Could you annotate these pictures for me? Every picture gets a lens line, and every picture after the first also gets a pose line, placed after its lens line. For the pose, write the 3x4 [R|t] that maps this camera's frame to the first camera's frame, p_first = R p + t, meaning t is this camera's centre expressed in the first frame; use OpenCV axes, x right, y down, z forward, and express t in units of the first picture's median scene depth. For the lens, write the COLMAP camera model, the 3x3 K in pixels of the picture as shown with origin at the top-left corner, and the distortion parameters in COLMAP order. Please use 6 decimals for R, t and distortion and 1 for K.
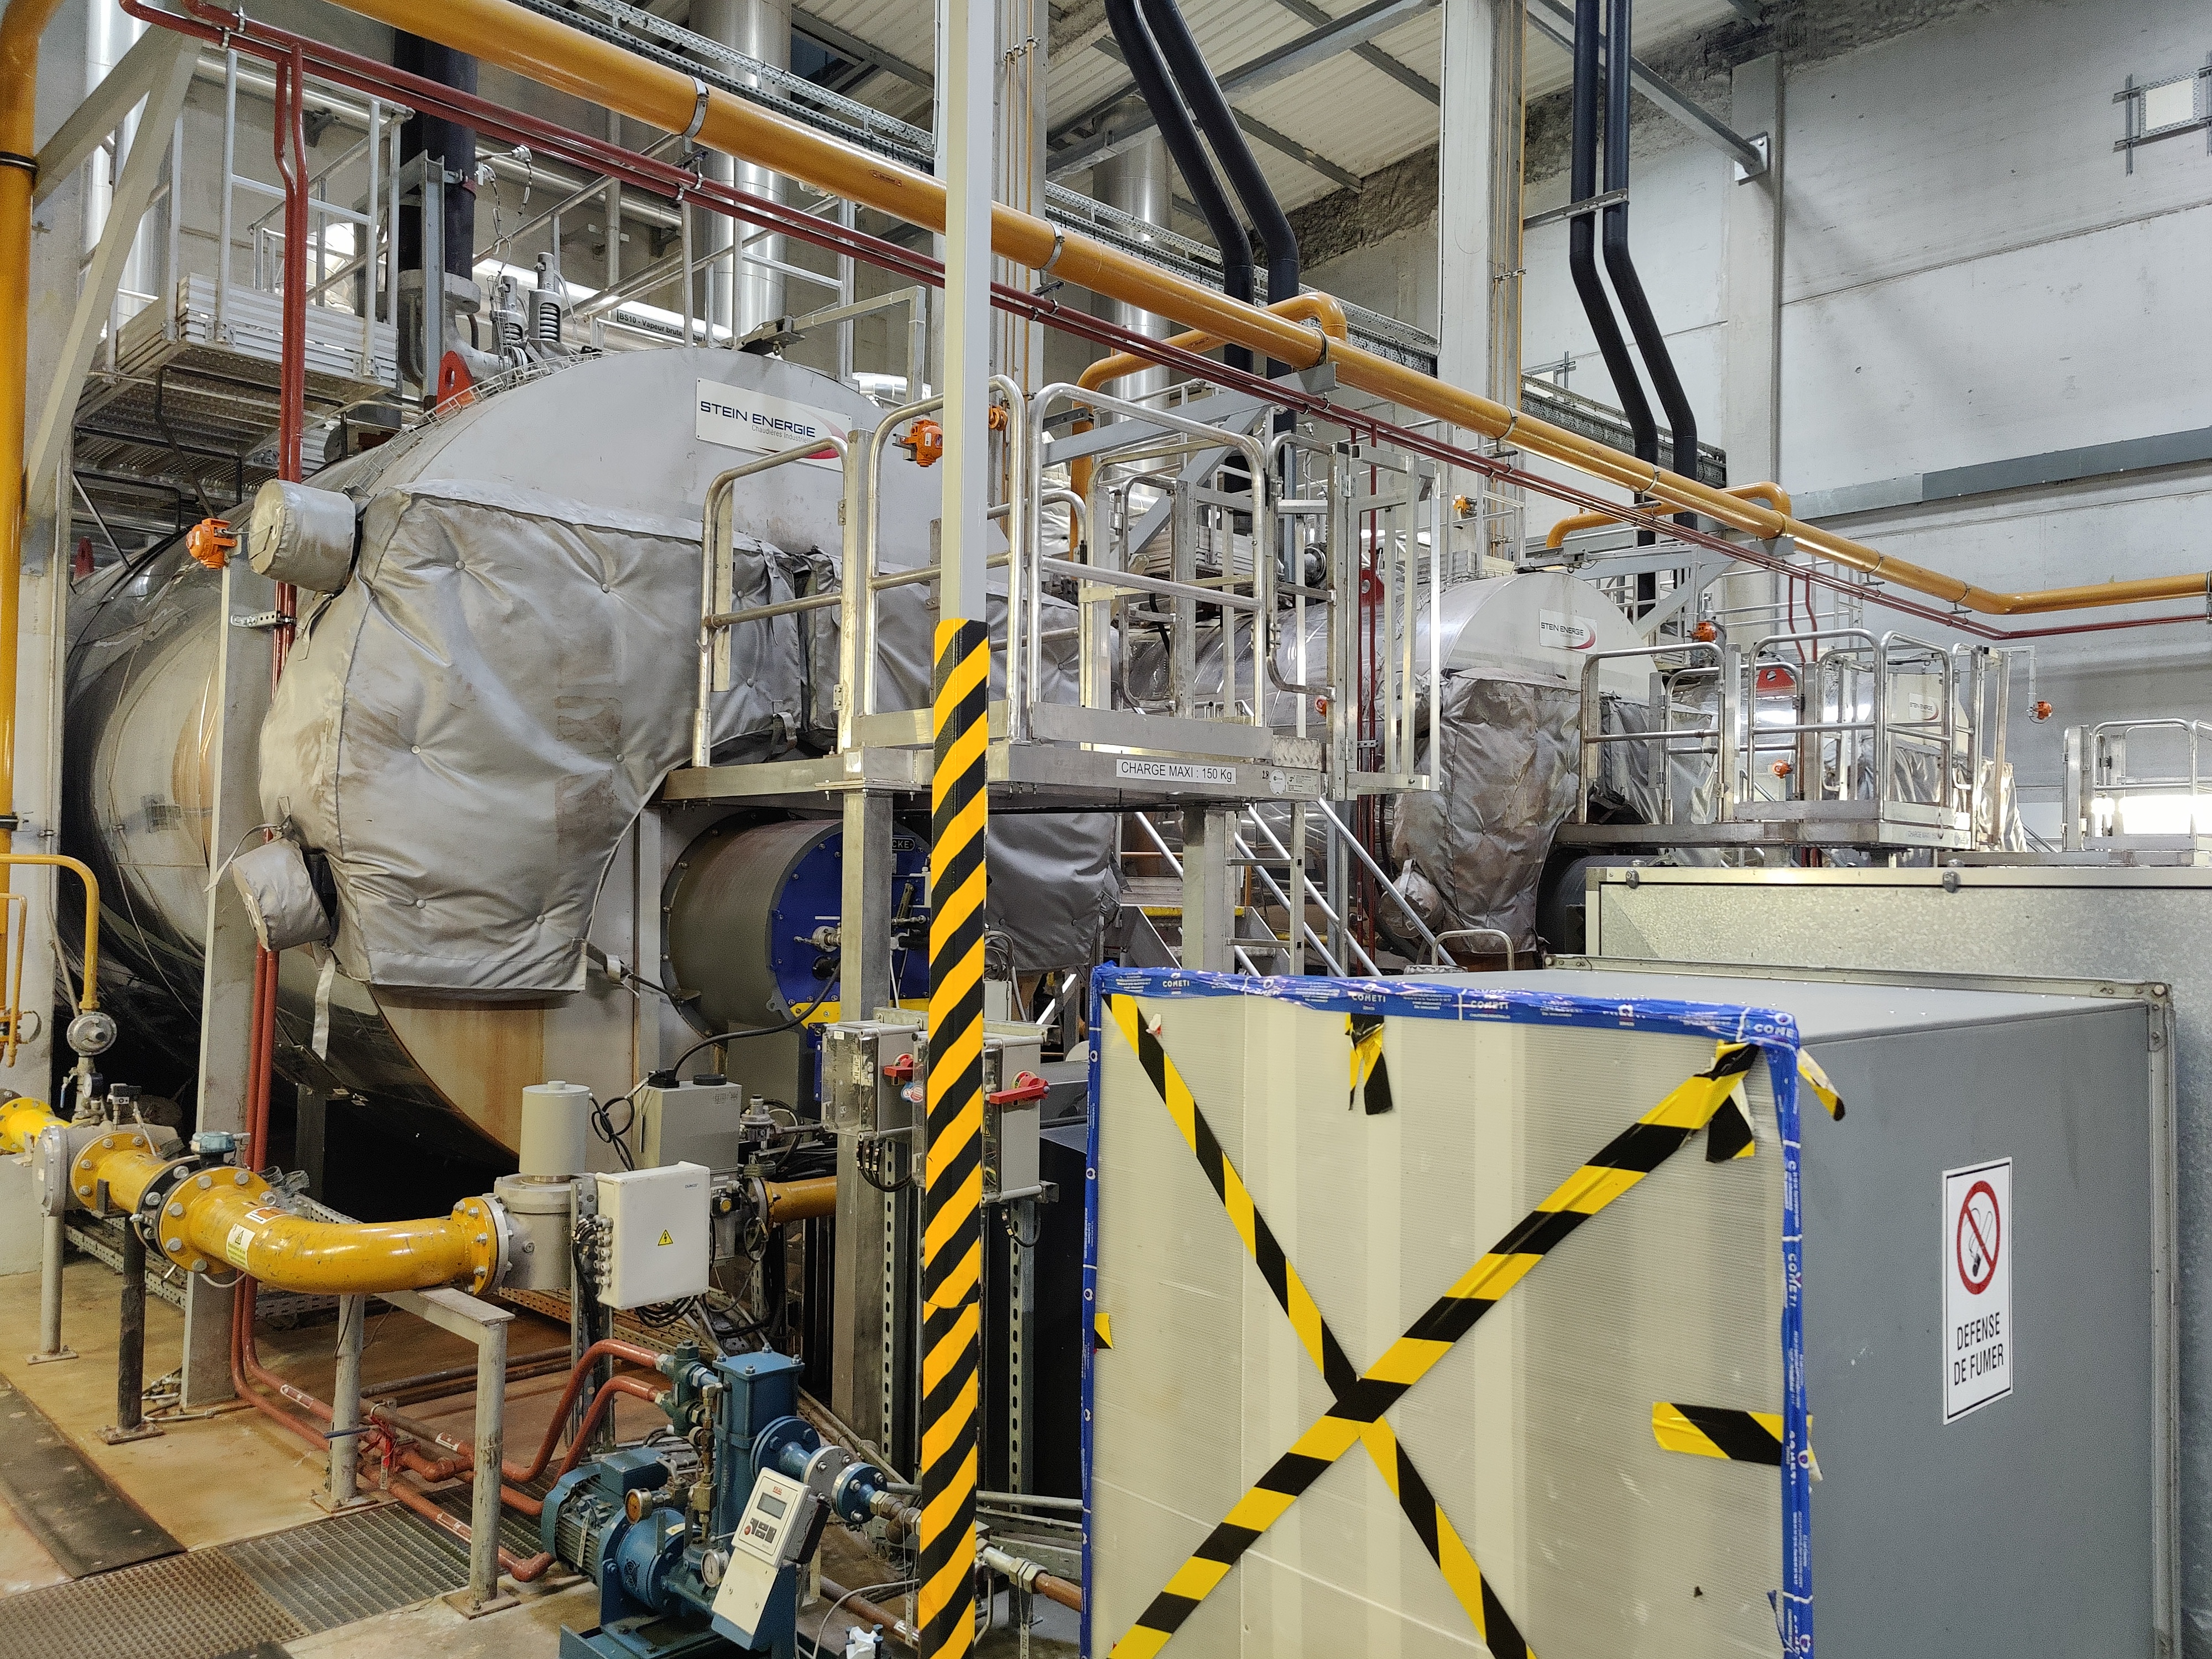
lens RADIAL K [[1623.9, 0, 1106.0], [0, 1623.9, 829.5], [0, 0, 1]] dist [0.027144, -0.000137]
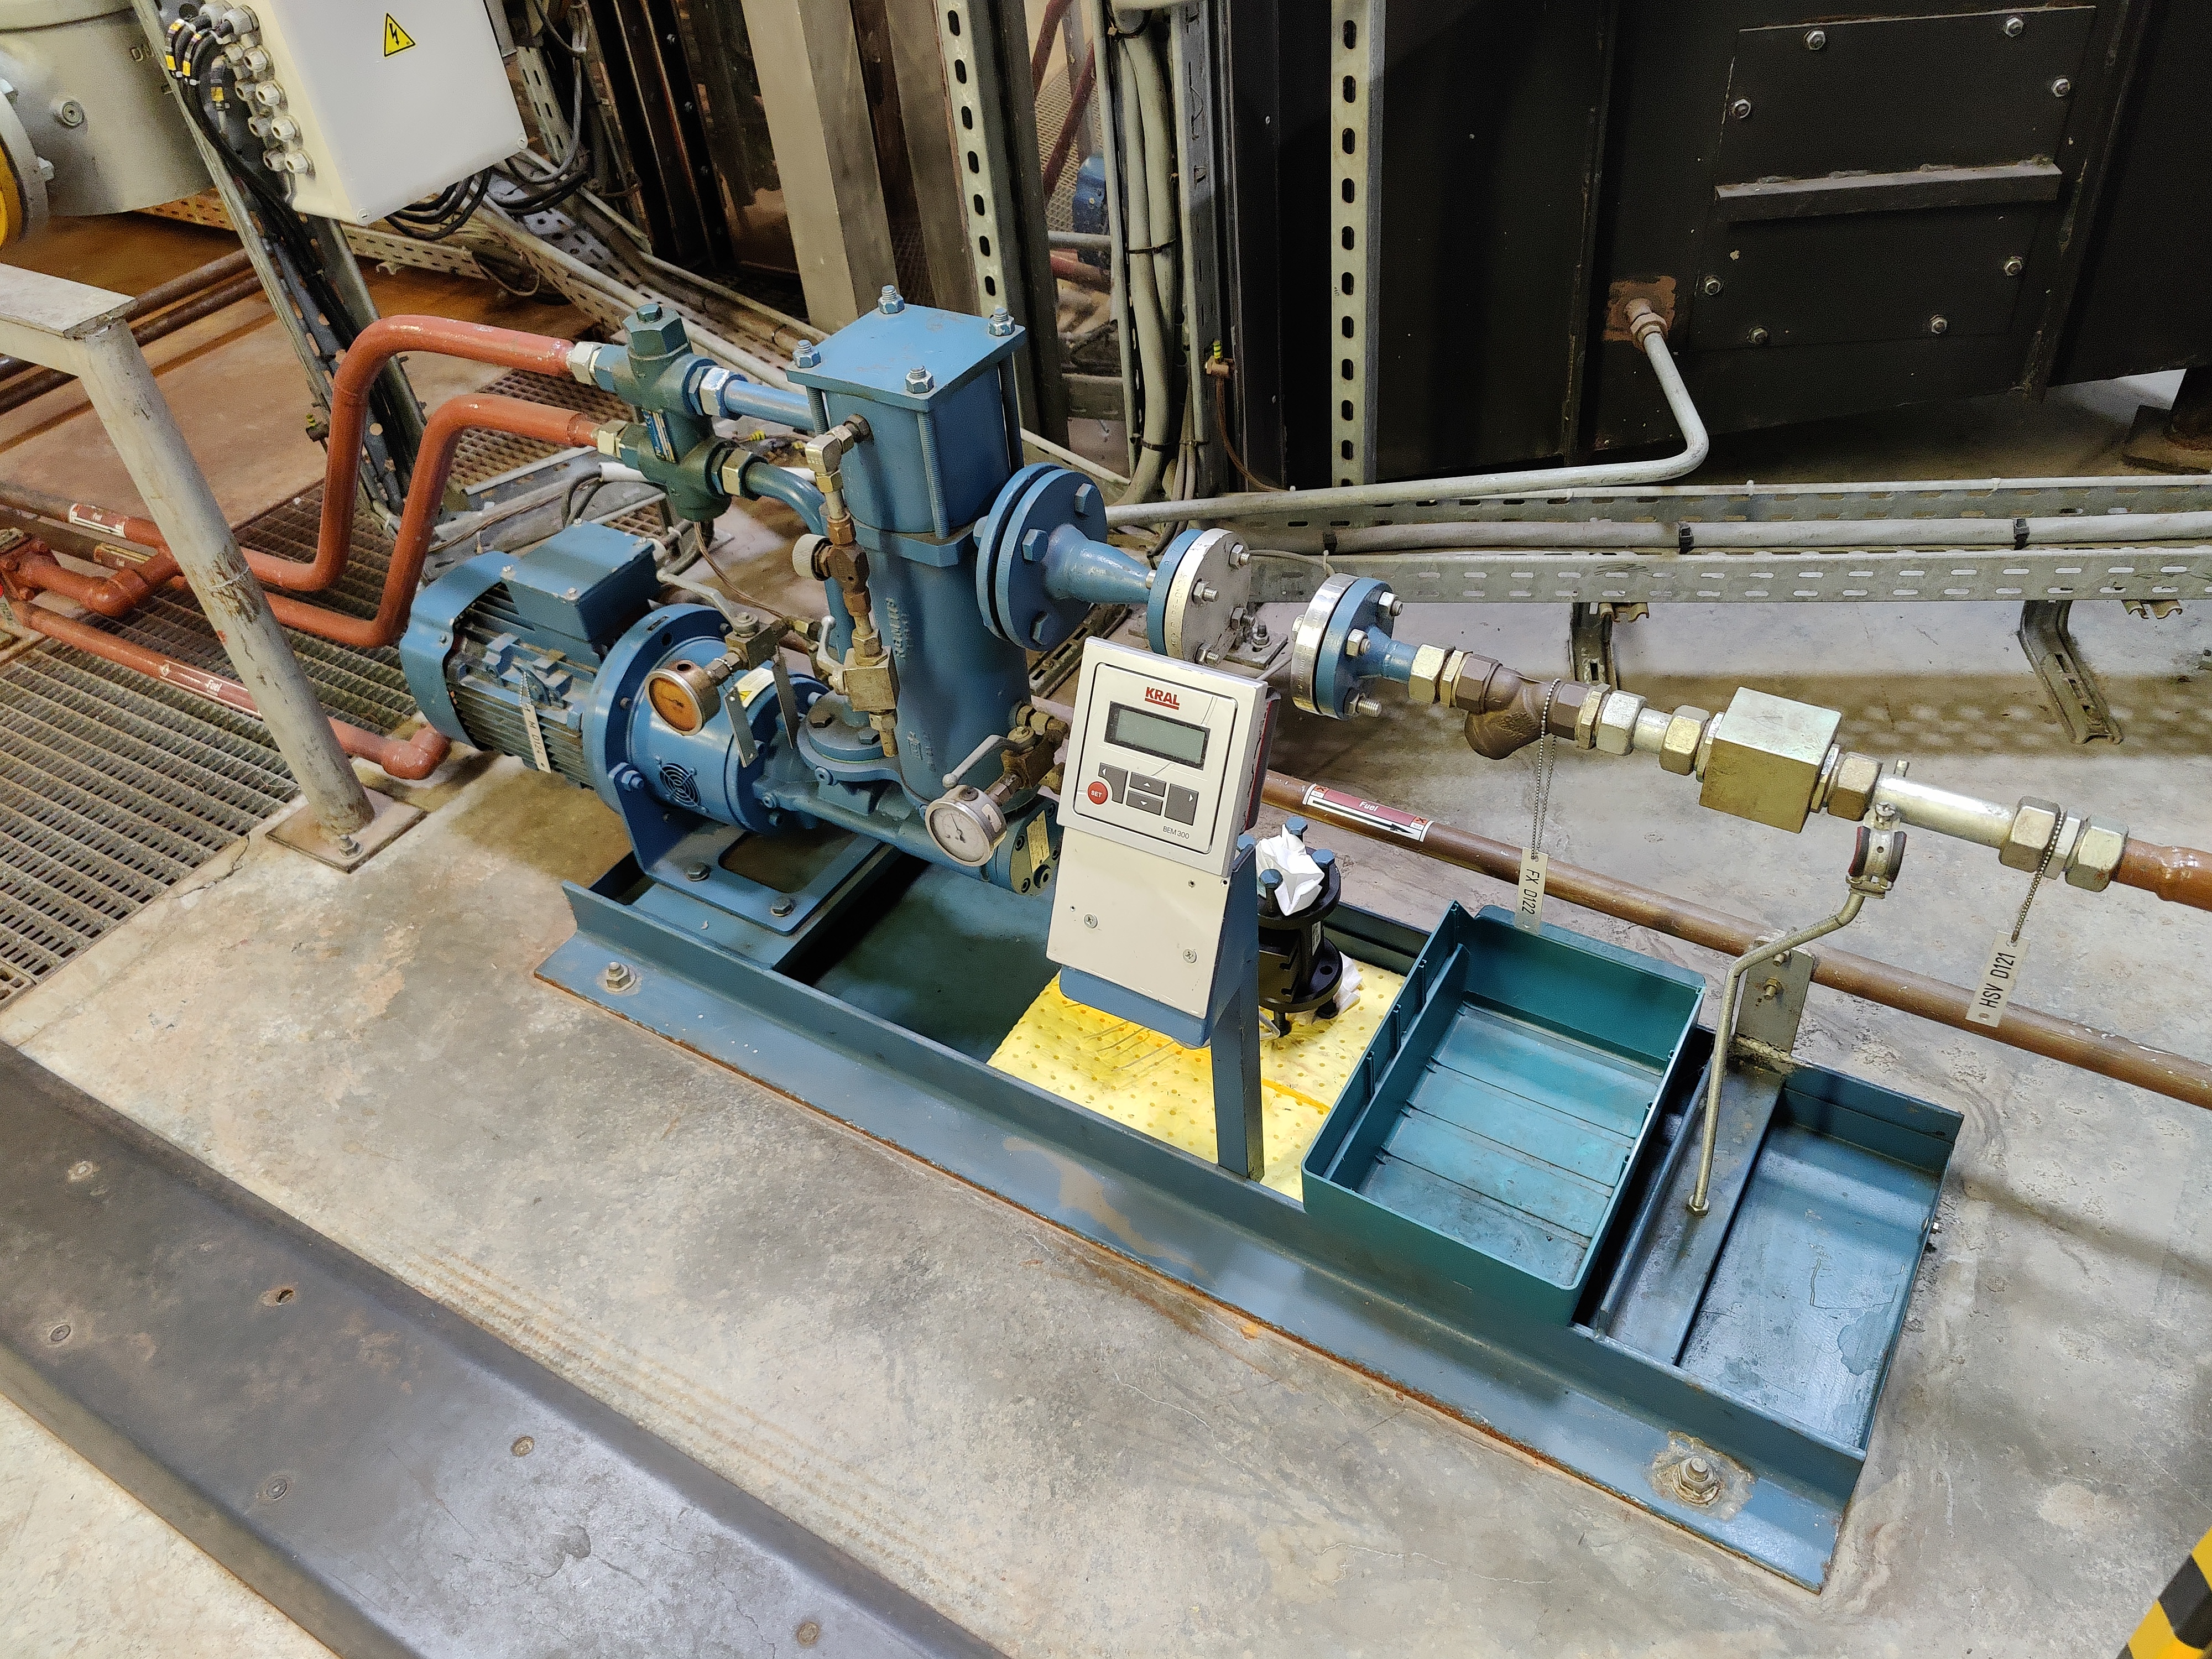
lens RADIAL K [[1690.4, 0, 1106.0], [0, 1690.4, 829.5], [0, 0, 1]] dist [0.066548, -0.002745]
pose [[0.968087, -0.228671, 0.102556, -0.203656], [0.100799, 0.729934, 0.676044, 0.127096], [-0.229451, -0.644132, 0.729689, 0.546905]]
